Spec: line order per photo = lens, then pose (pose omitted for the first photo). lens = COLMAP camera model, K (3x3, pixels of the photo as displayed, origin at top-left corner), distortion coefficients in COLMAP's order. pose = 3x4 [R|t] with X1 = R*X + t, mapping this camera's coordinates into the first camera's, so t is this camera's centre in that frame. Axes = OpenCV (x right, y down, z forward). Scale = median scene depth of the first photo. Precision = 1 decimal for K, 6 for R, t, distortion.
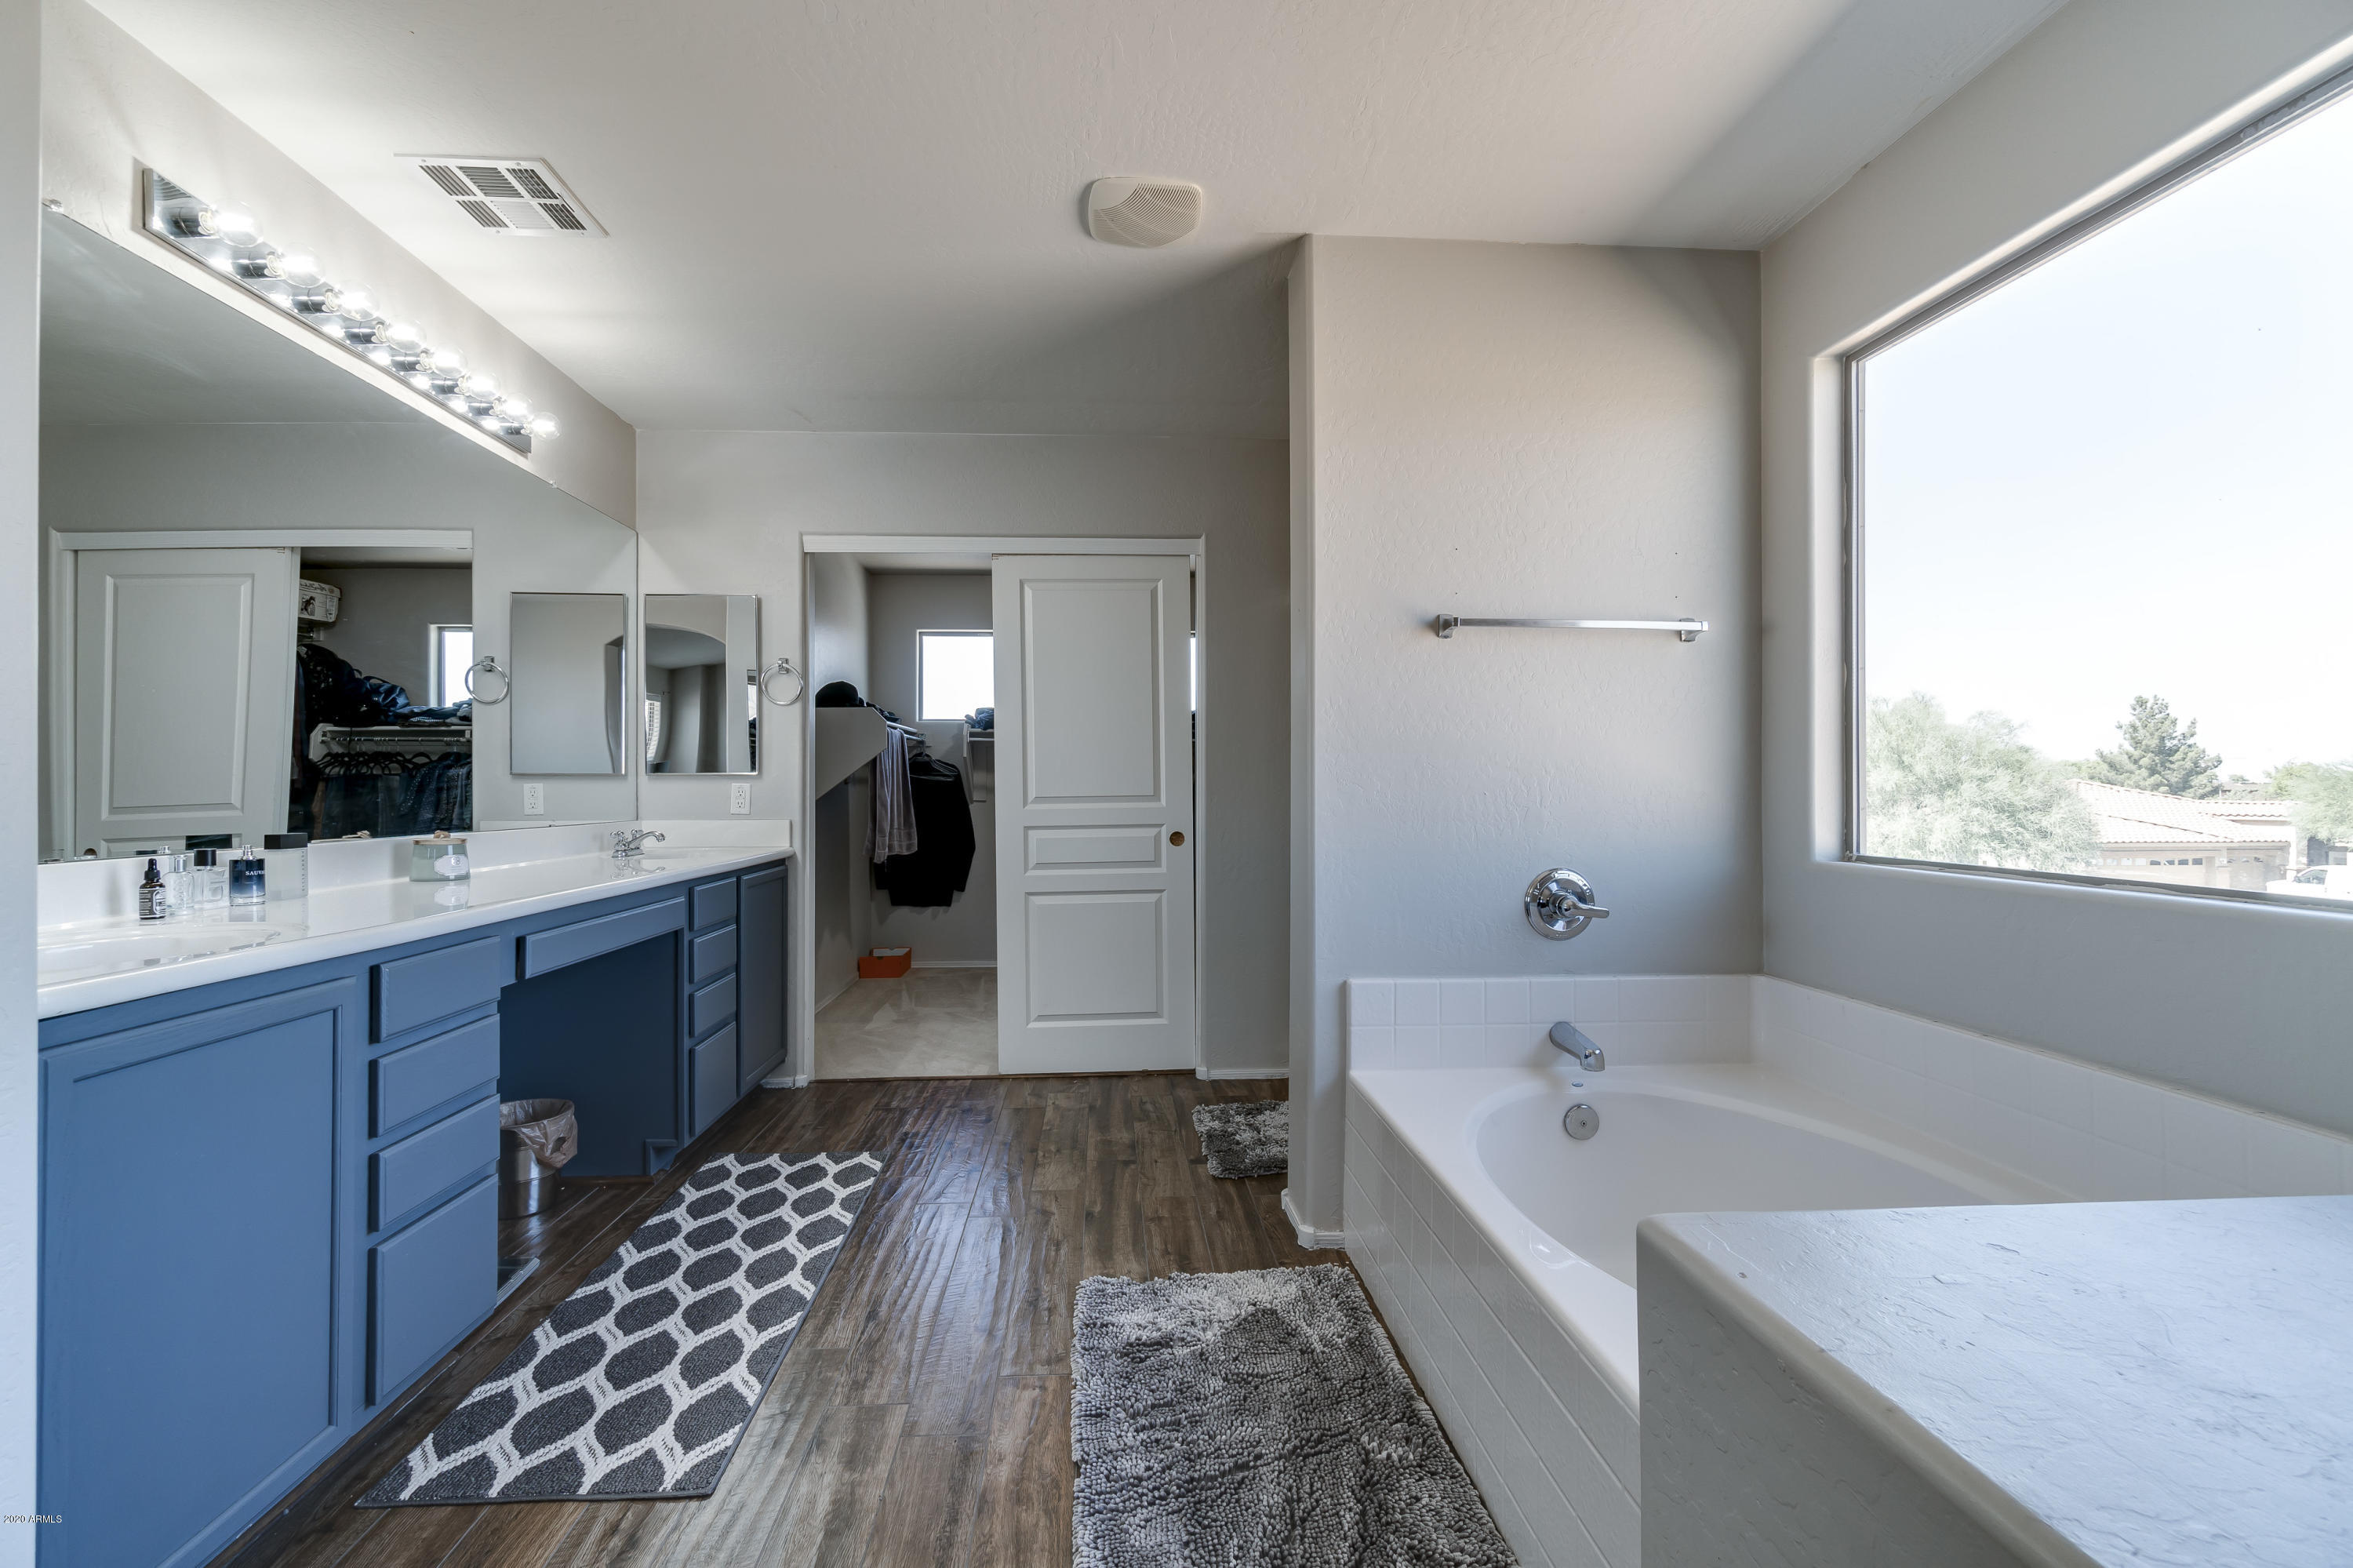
lens RADIAL K [[1021.6, 0, 1167.1], [0, 1021.6, 775.2], [0, 0, 1]] dist [-0.015823, 0.000056]
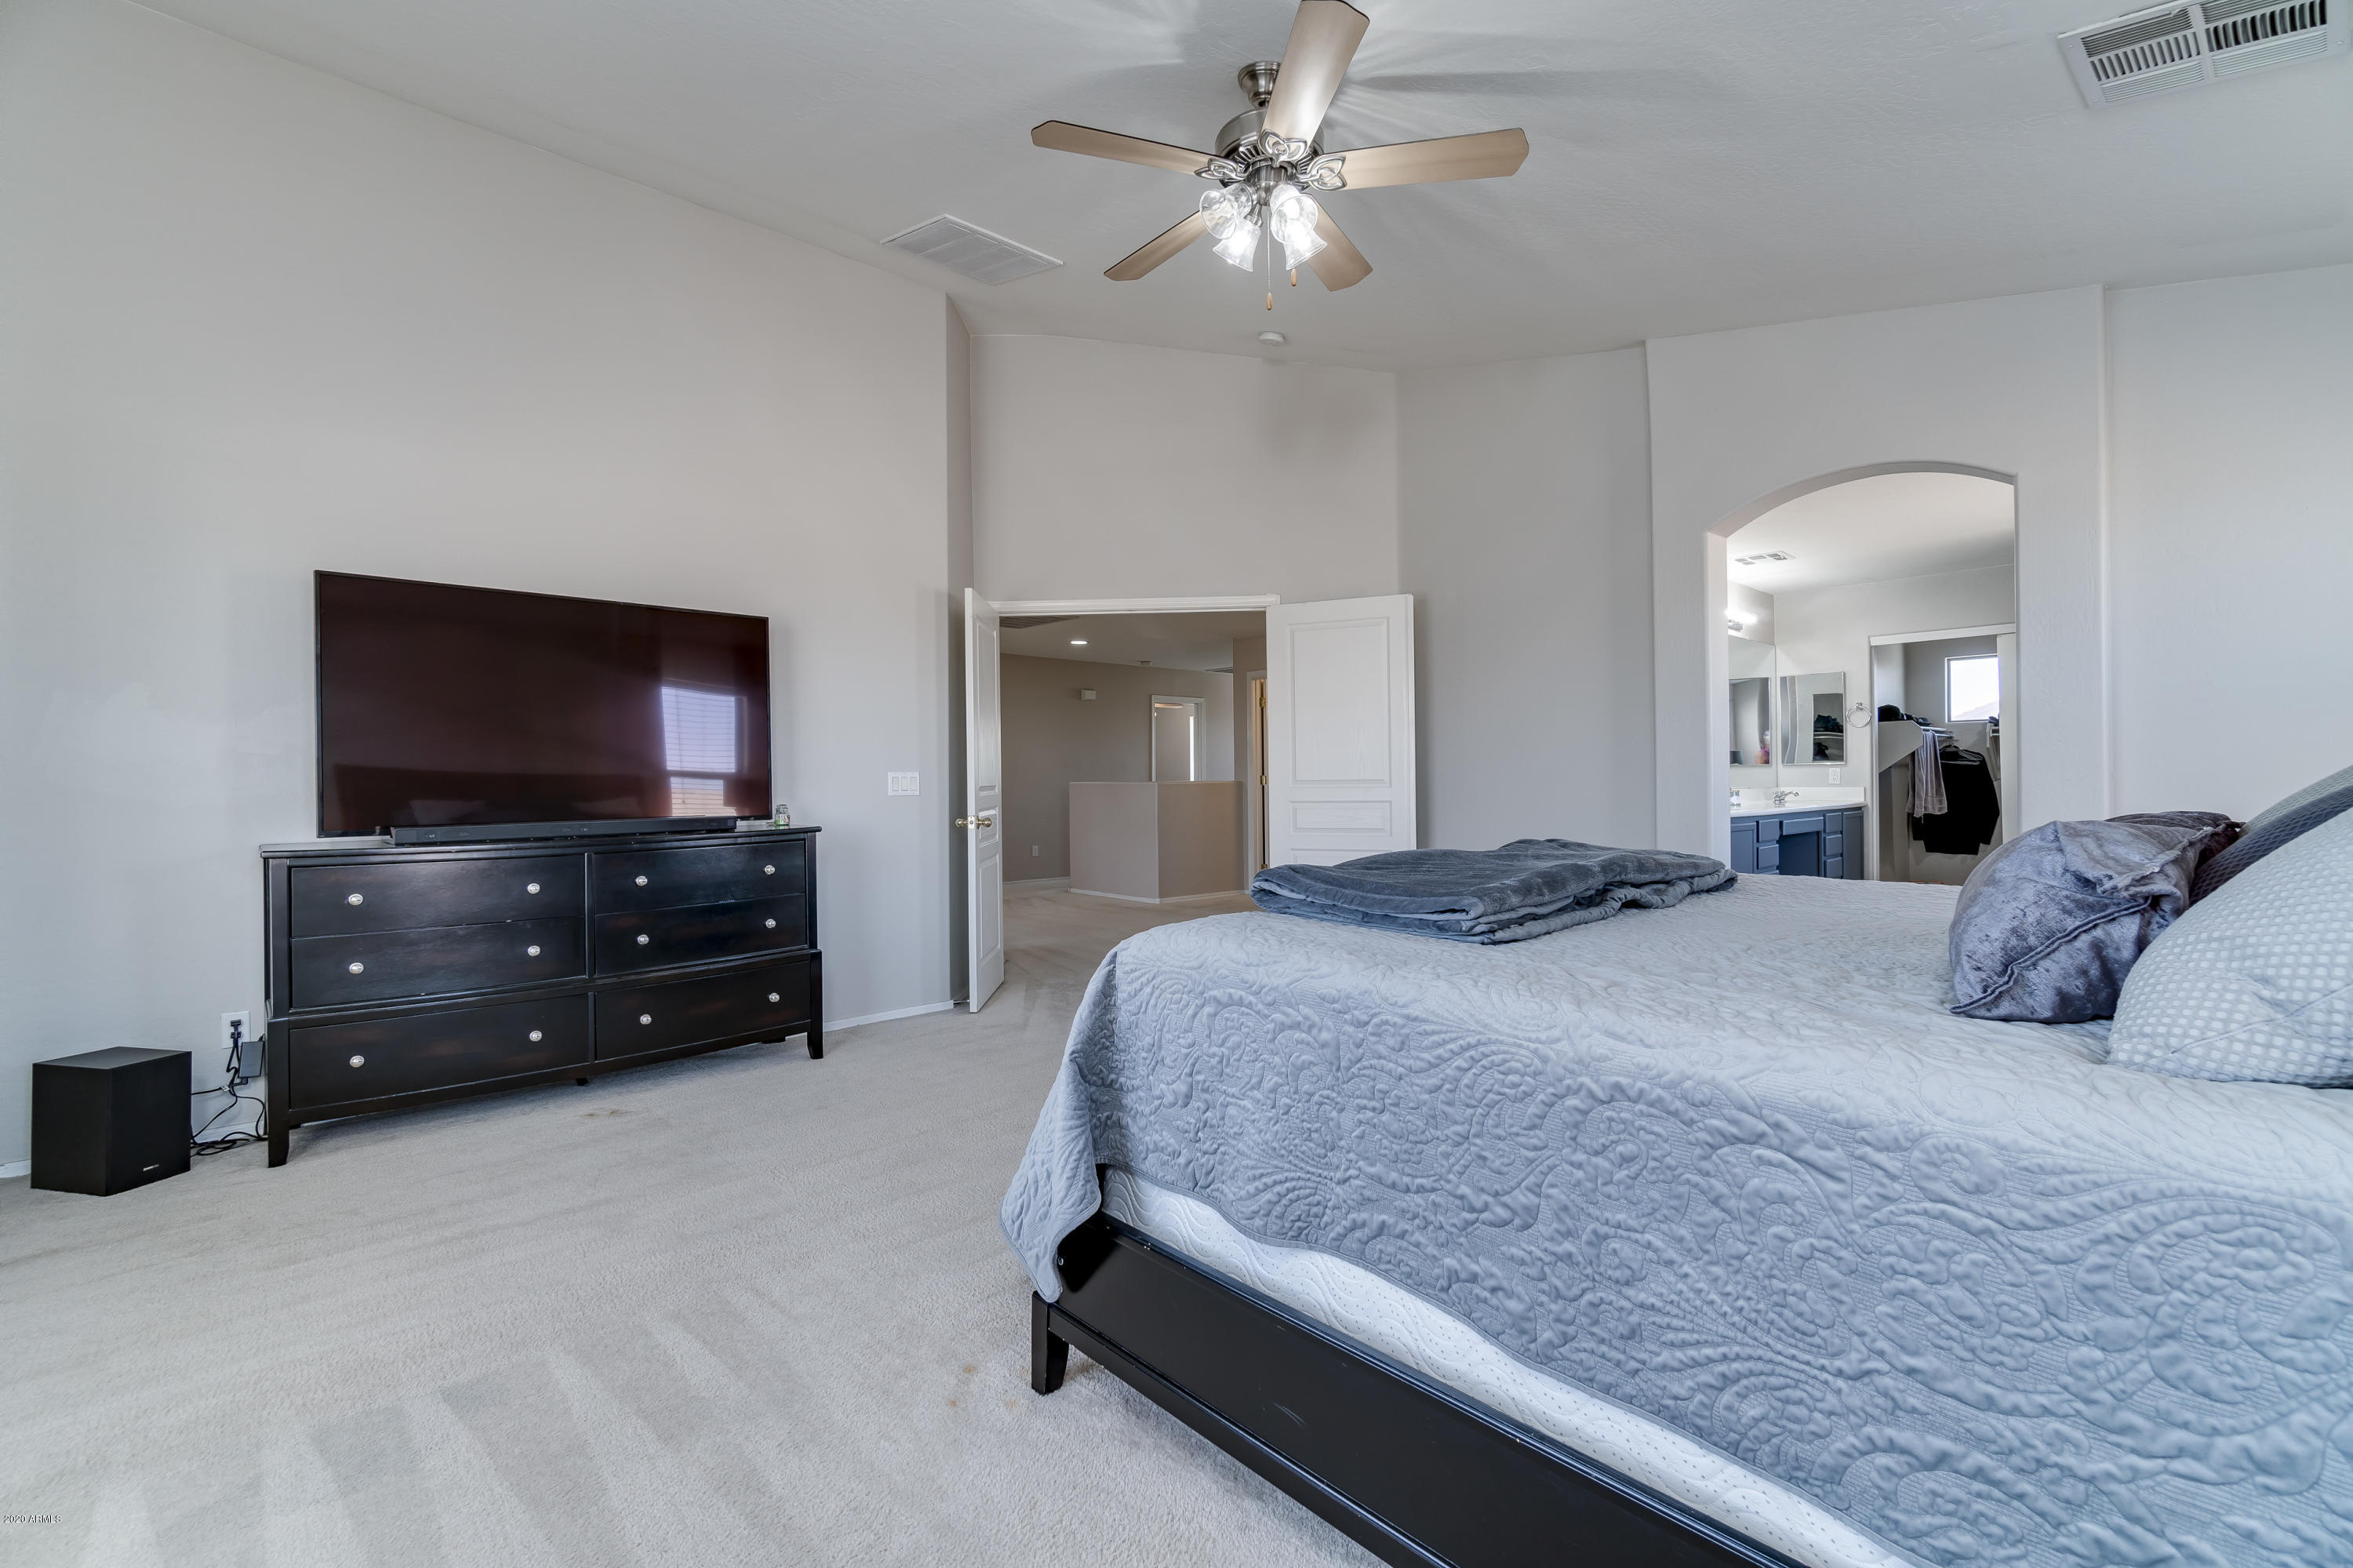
lens RADIAL K [[1021.6, 0, 1167.1], [0, 1021.6, 775.2], [0, 0, 1]] dist [-0.015823, 0.000056]
pose [[0.618509, -0.011611, -0.785692, 0.259937], [0.020693, 0.999785, 0.001514, -0.006021], [0.785505, -0.017195, 0.618617, -0.989515]]
